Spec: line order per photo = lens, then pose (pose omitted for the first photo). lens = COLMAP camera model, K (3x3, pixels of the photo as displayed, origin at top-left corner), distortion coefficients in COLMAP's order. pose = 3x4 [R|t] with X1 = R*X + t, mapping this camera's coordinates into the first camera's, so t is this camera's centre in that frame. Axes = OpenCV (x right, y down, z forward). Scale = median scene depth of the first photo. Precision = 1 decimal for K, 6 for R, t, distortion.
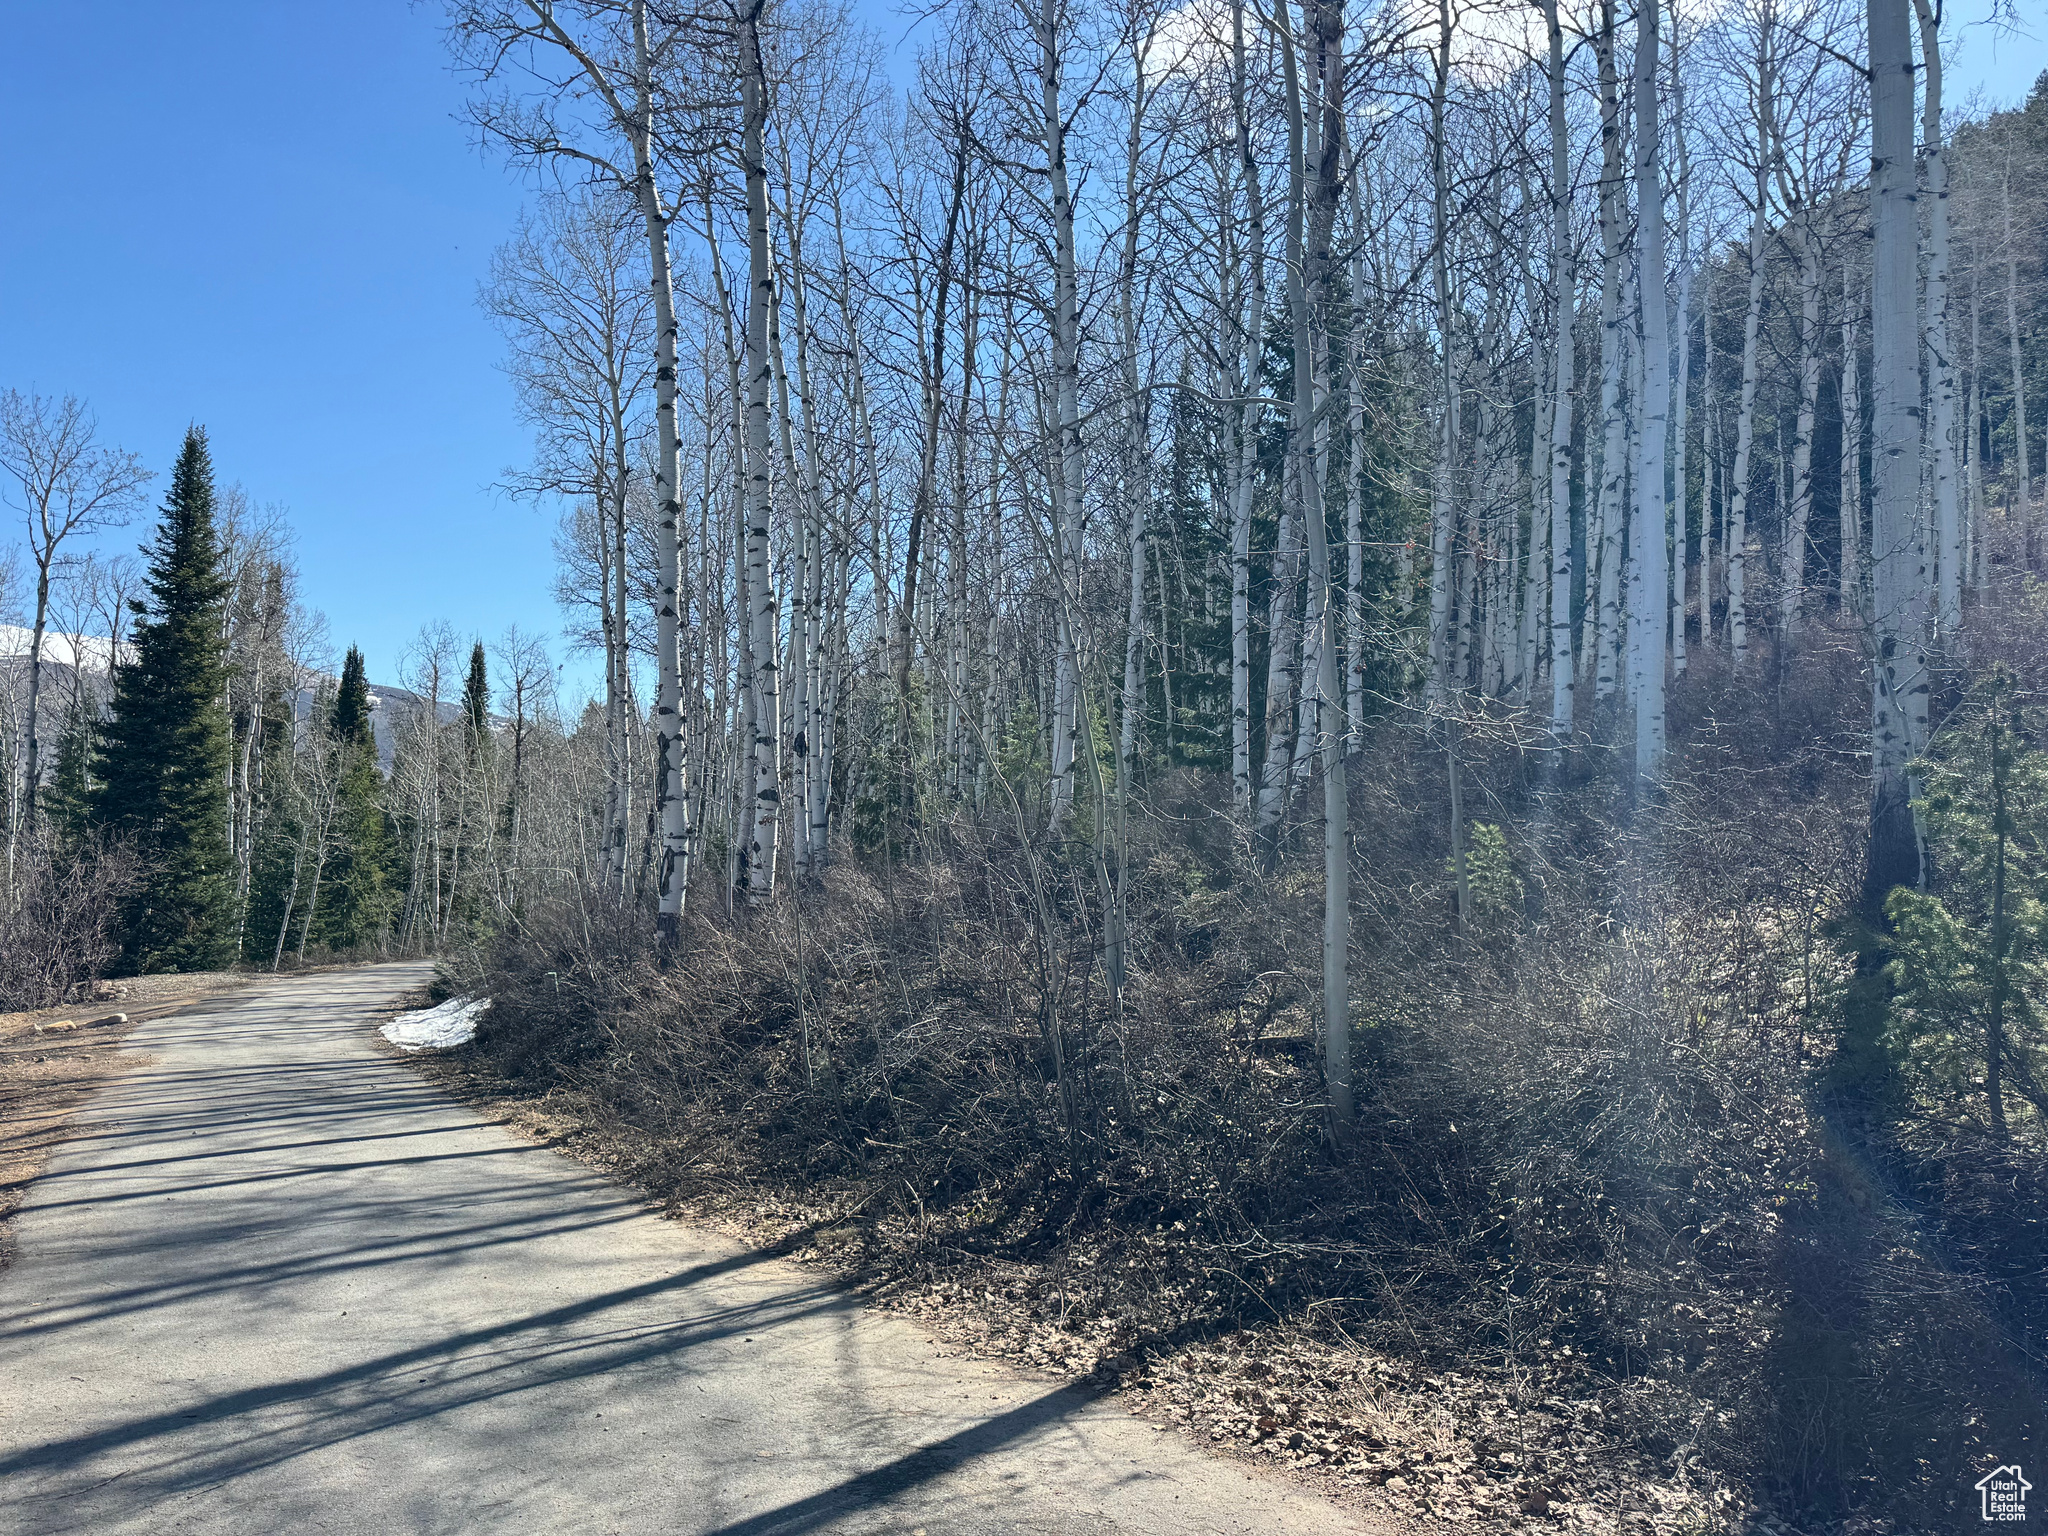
lens RADIAL K [[1486.0, 0, 1021.9], [0, 1486.0, 755.4], [0, 0, 1]] dist [0.032881, -0.042238]
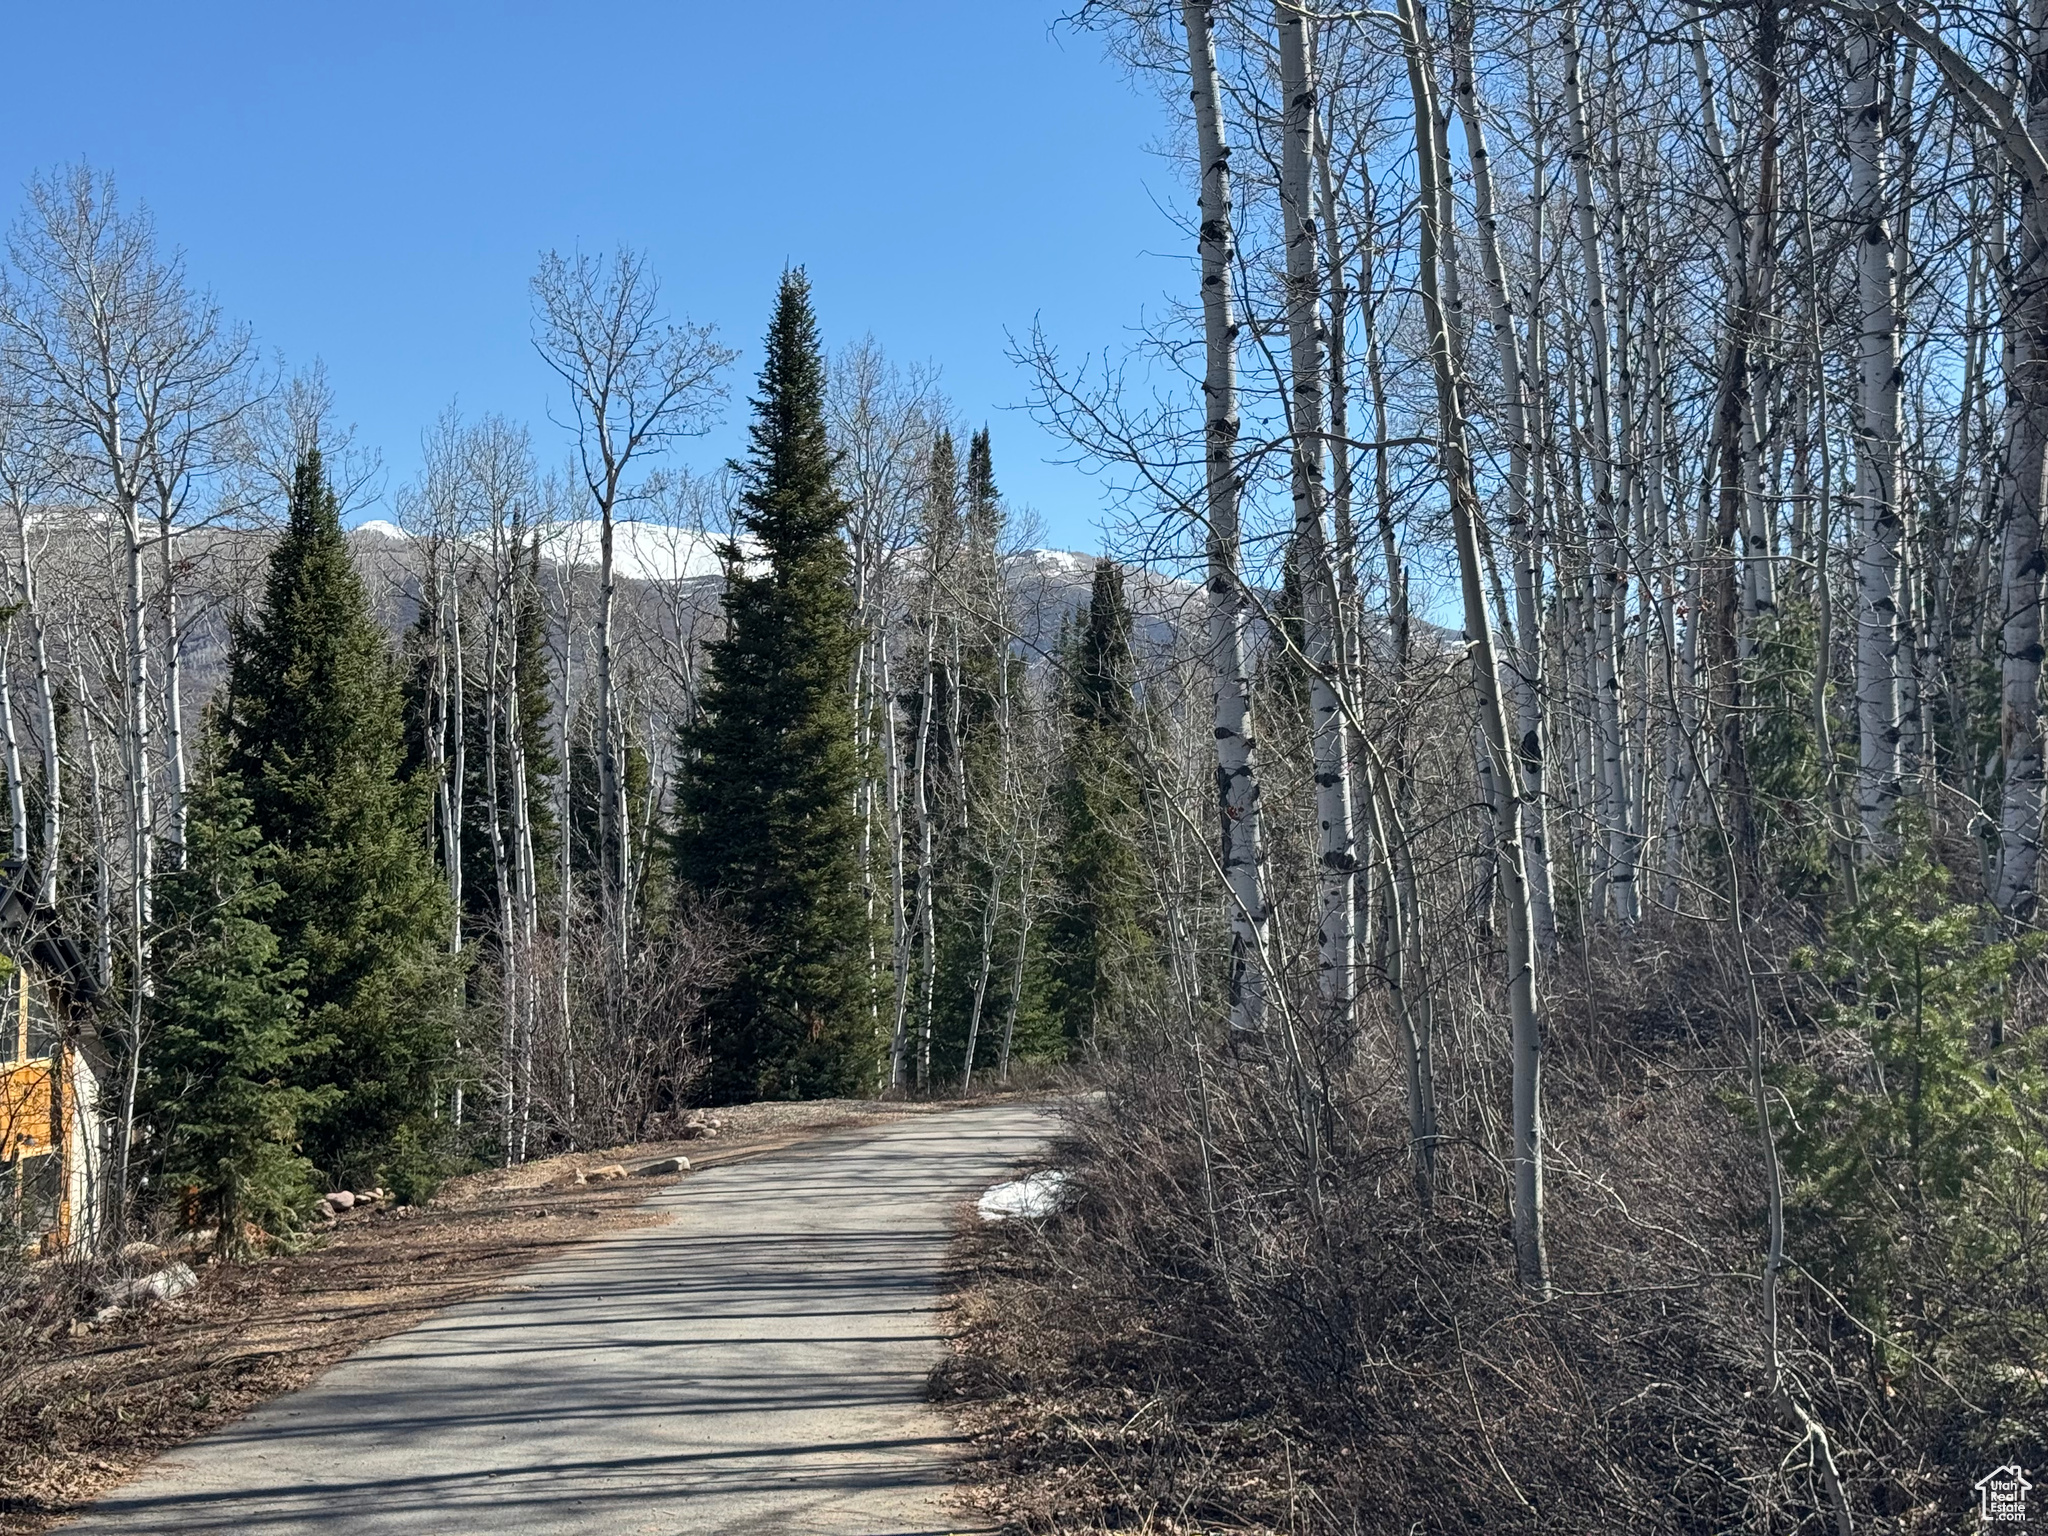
lens RADIAL K [[2873.9, 0, 1024.9], [0, 2873.9, 774.8], [0, 0, 1]] dist [0.118385, 0.000000]
pose [[0.886914, -0.035011, -0.460606, 0.119677], [0.047771, 0.998729, 0.016072, -0.015229], [0.459458, -0.036259, 0.887459, -0.088351]]
